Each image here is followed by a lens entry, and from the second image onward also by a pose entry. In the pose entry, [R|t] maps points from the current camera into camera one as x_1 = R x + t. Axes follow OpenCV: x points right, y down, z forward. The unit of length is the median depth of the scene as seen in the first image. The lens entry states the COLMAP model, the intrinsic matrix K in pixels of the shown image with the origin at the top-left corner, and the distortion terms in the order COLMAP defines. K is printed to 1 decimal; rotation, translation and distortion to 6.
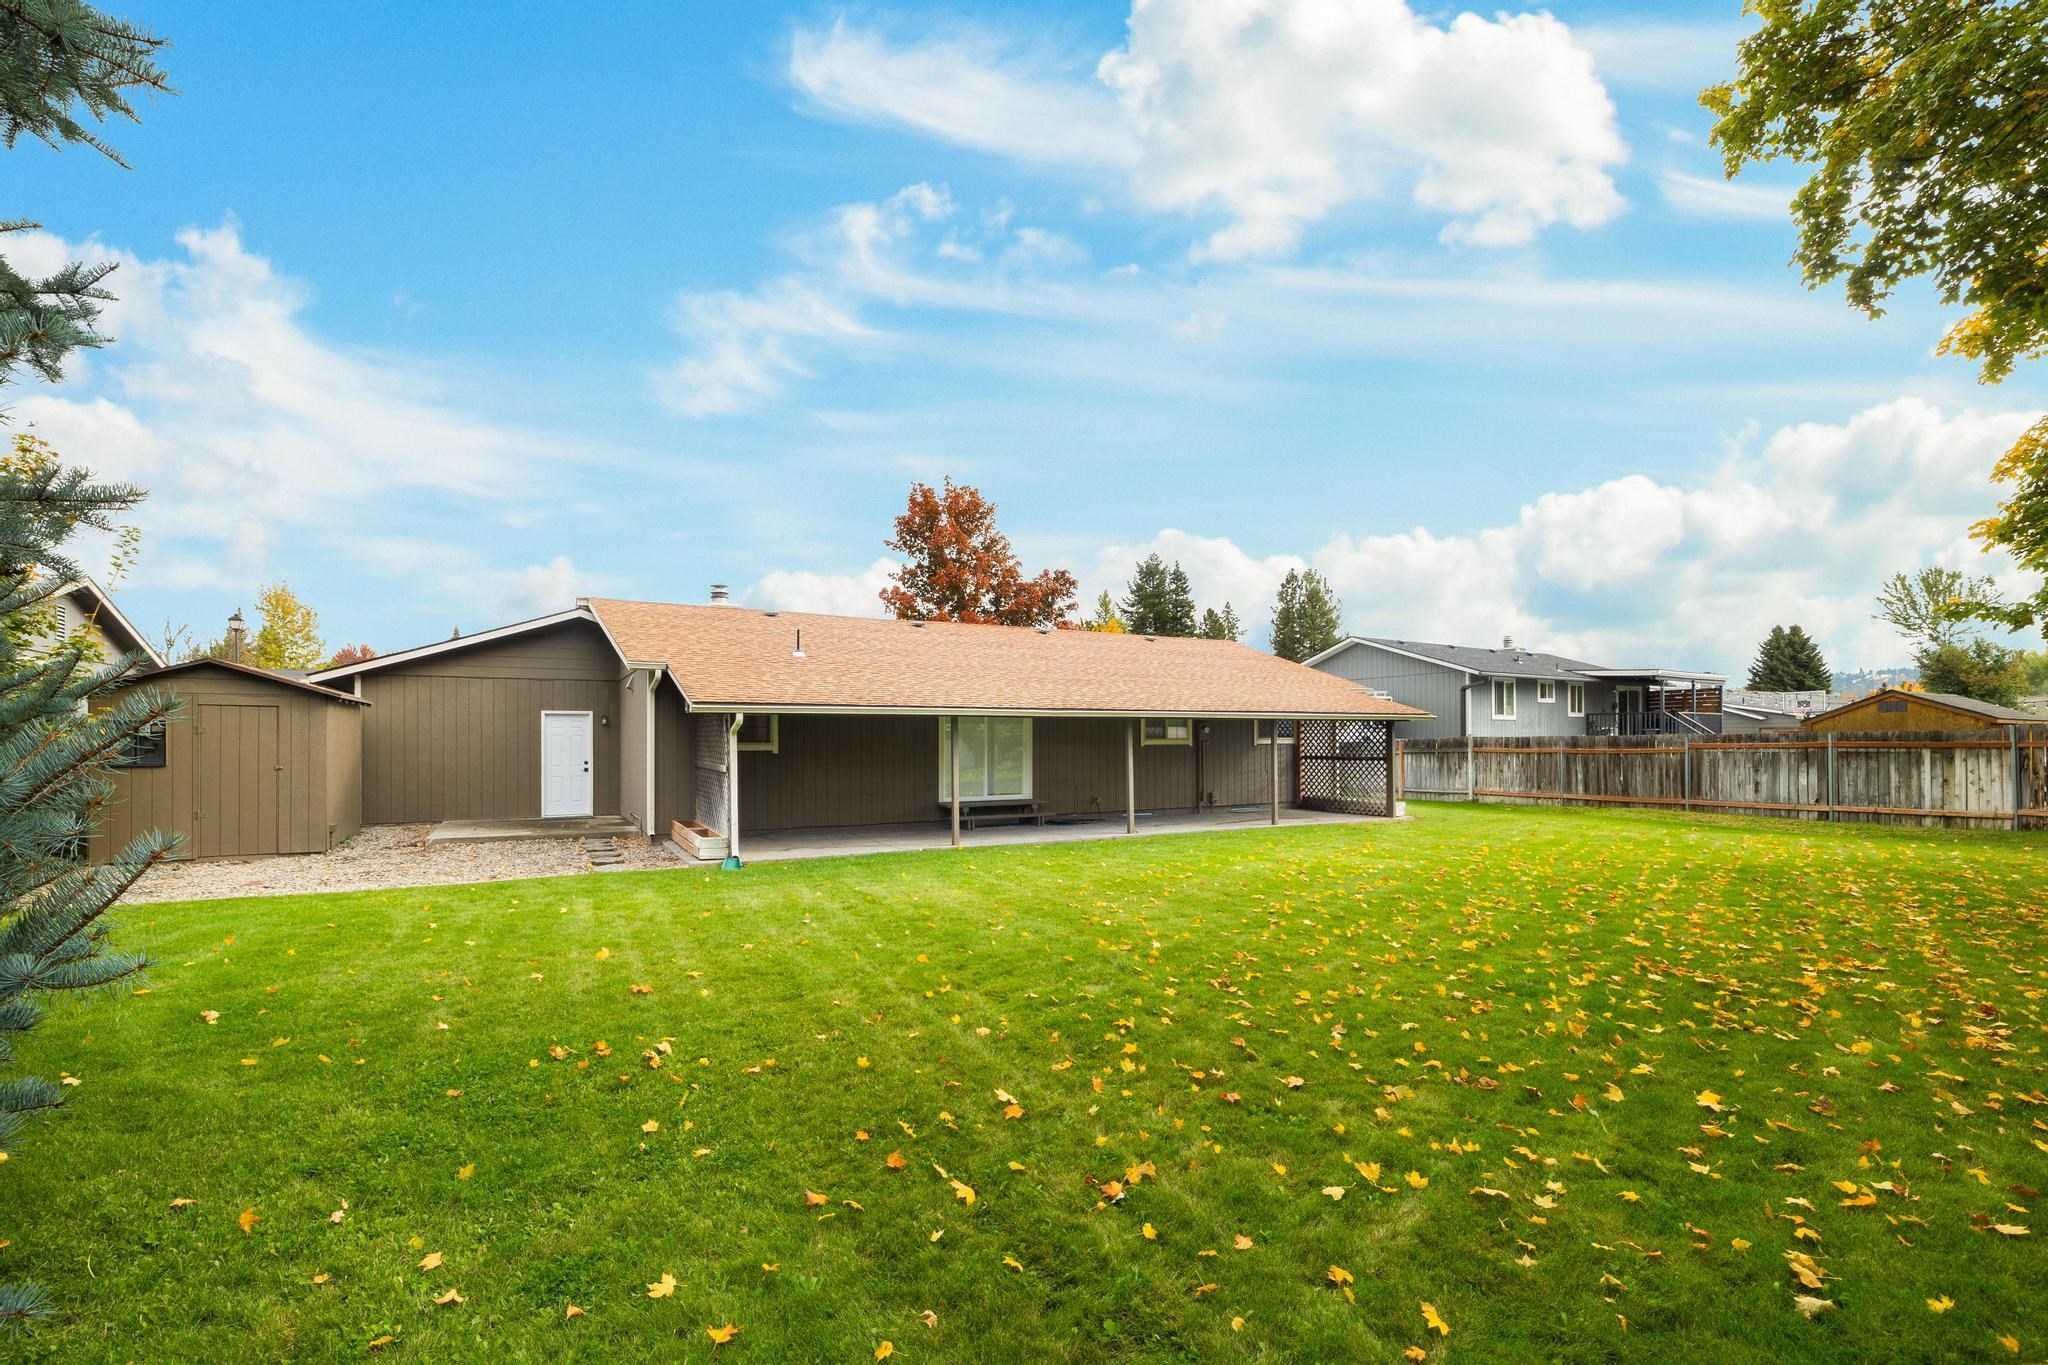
lens RADIAL K [[838.3, 0, 1024.0], [0, 838.3, 682.5], [0, 0, 1]] dist [0.000992, 0.000284]
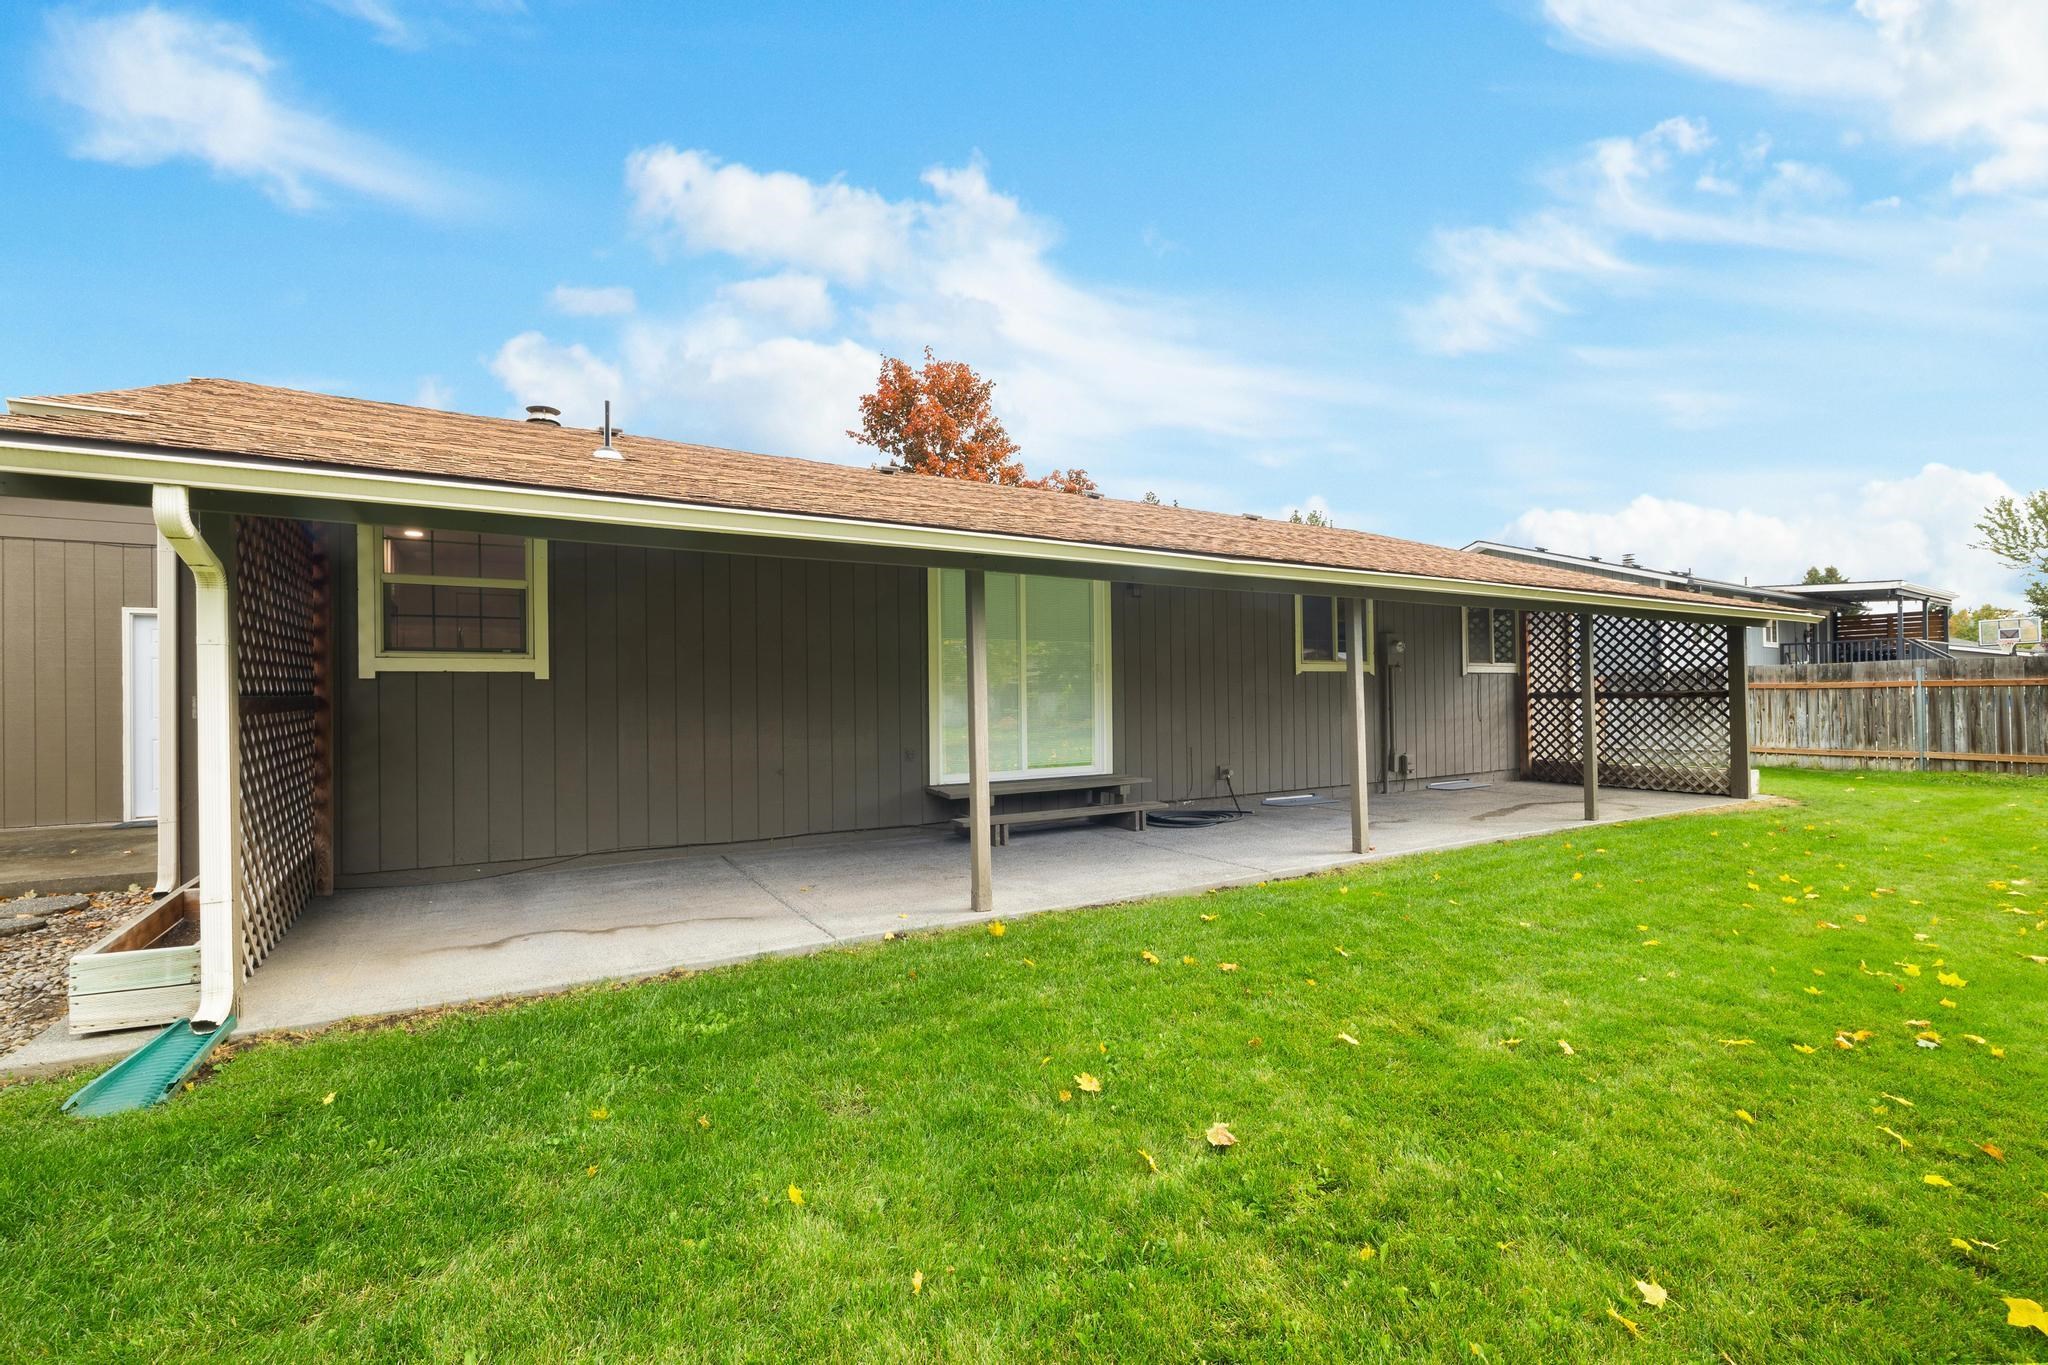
lens RADIAL K [[838.3, 0, 1024.0], [0, 838.3, 682.5], [0, 0, 1]] dist [0.000992, 0.000284]
pose [[0.999683, -0.008197, 0.023814, -0.047714], [0.007040, 0.998809, 0.048276, 0.050304], [-0.024181, -0.048093, 0.998550, 0.425514]]
